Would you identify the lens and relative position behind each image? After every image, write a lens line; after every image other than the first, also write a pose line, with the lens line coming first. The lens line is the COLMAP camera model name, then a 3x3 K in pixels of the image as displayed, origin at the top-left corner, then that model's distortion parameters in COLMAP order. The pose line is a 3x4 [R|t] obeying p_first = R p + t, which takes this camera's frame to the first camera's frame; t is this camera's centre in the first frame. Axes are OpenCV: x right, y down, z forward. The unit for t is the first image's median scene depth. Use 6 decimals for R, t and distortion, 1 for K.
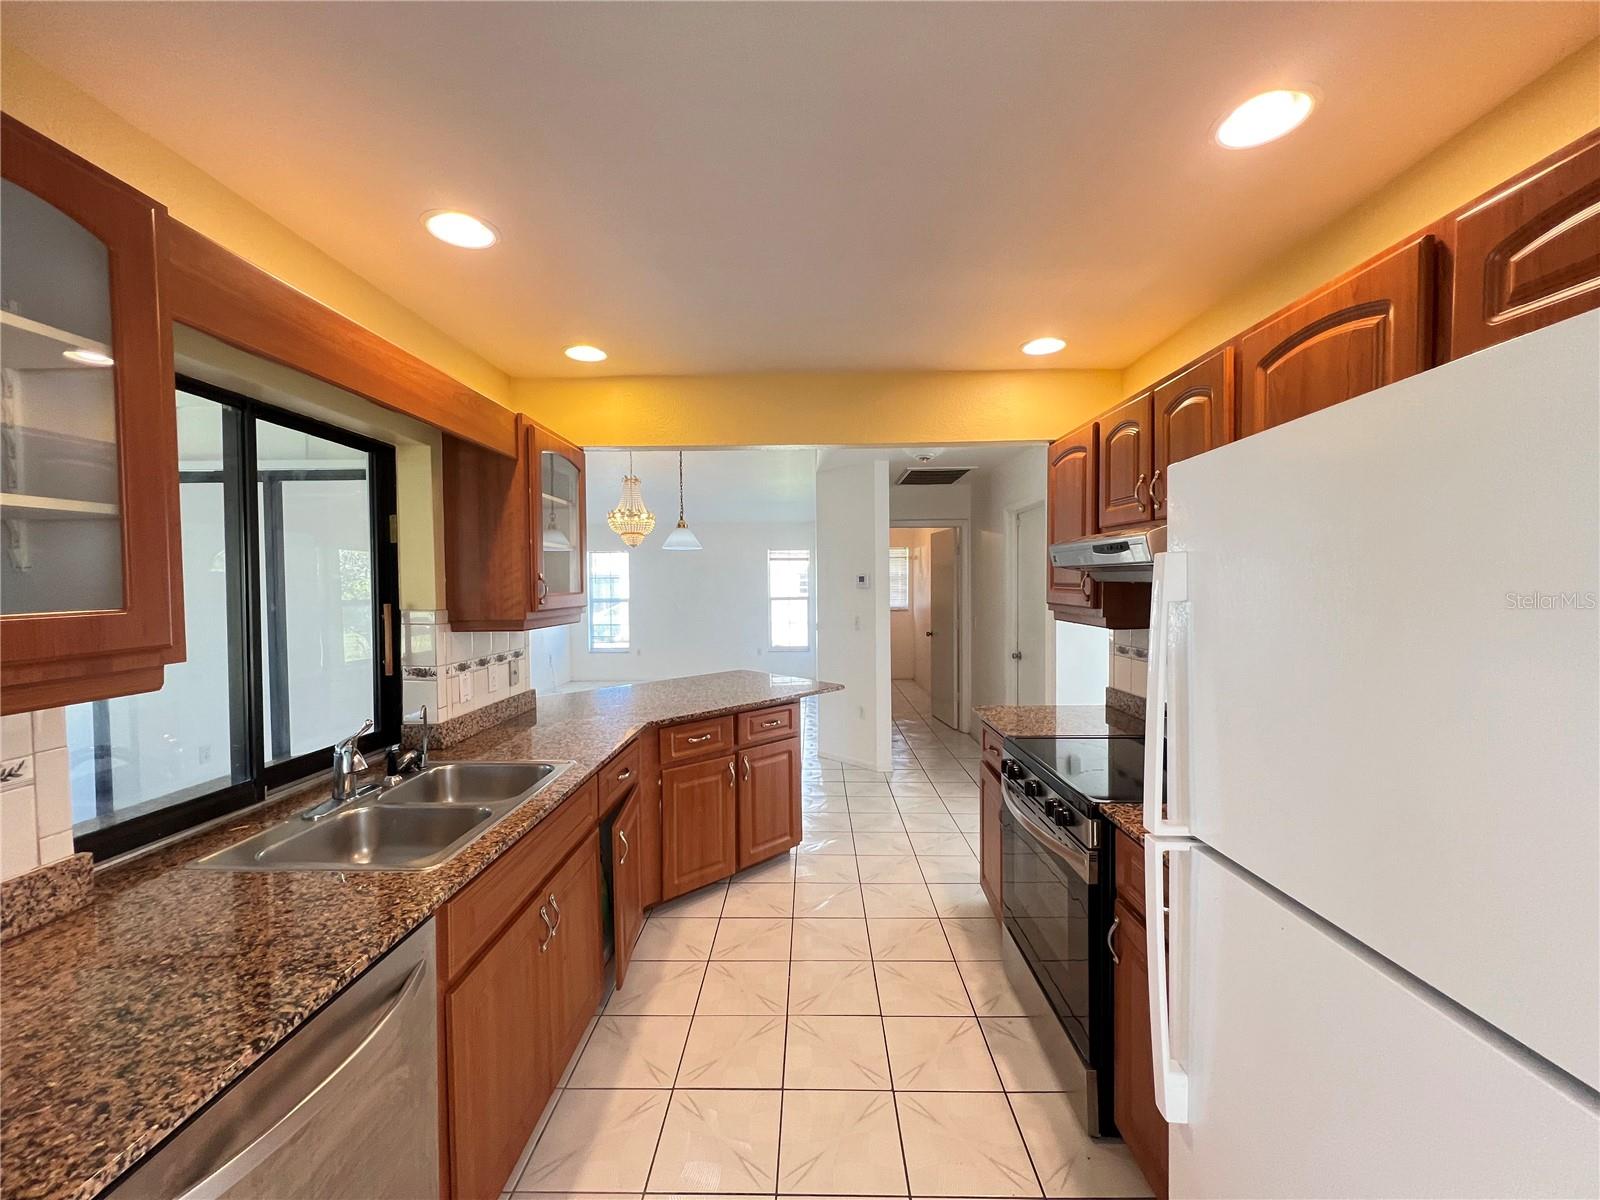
lens RADIAL K [[641.8, 0, 797.8], [0, 641.8, 601.6], [0, 0, 1]] dist [-0.000254, 0.000434]
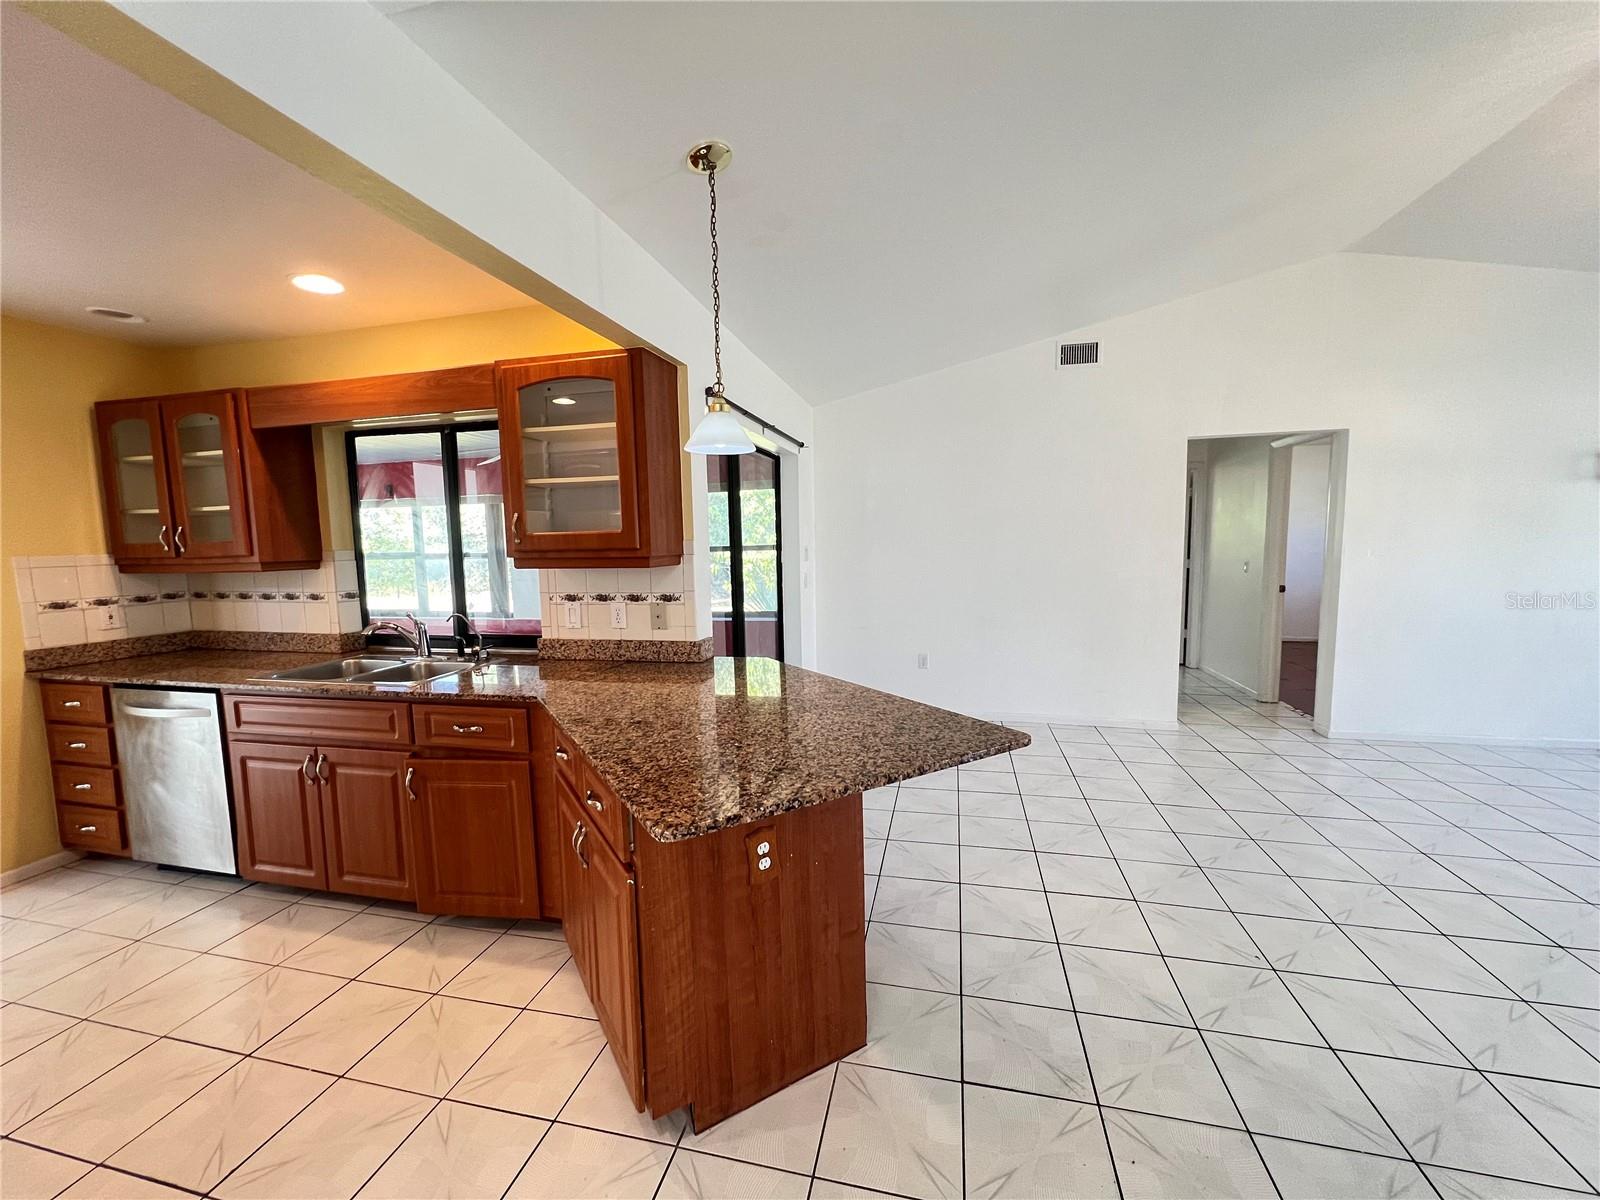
lens RADIAL K [[641.8, 0, 797.8], [0, 641.8, 601.6], [0, 0, 1]] dist [-0.000254, 0.000434]
pose [[-0.209825, 0.111997, -0.971303, 0.522683], [-0.003911, 0.993314, 0.115379, -0.025540], [0.977731, 0.028008, -0.207984, 1.690472]]
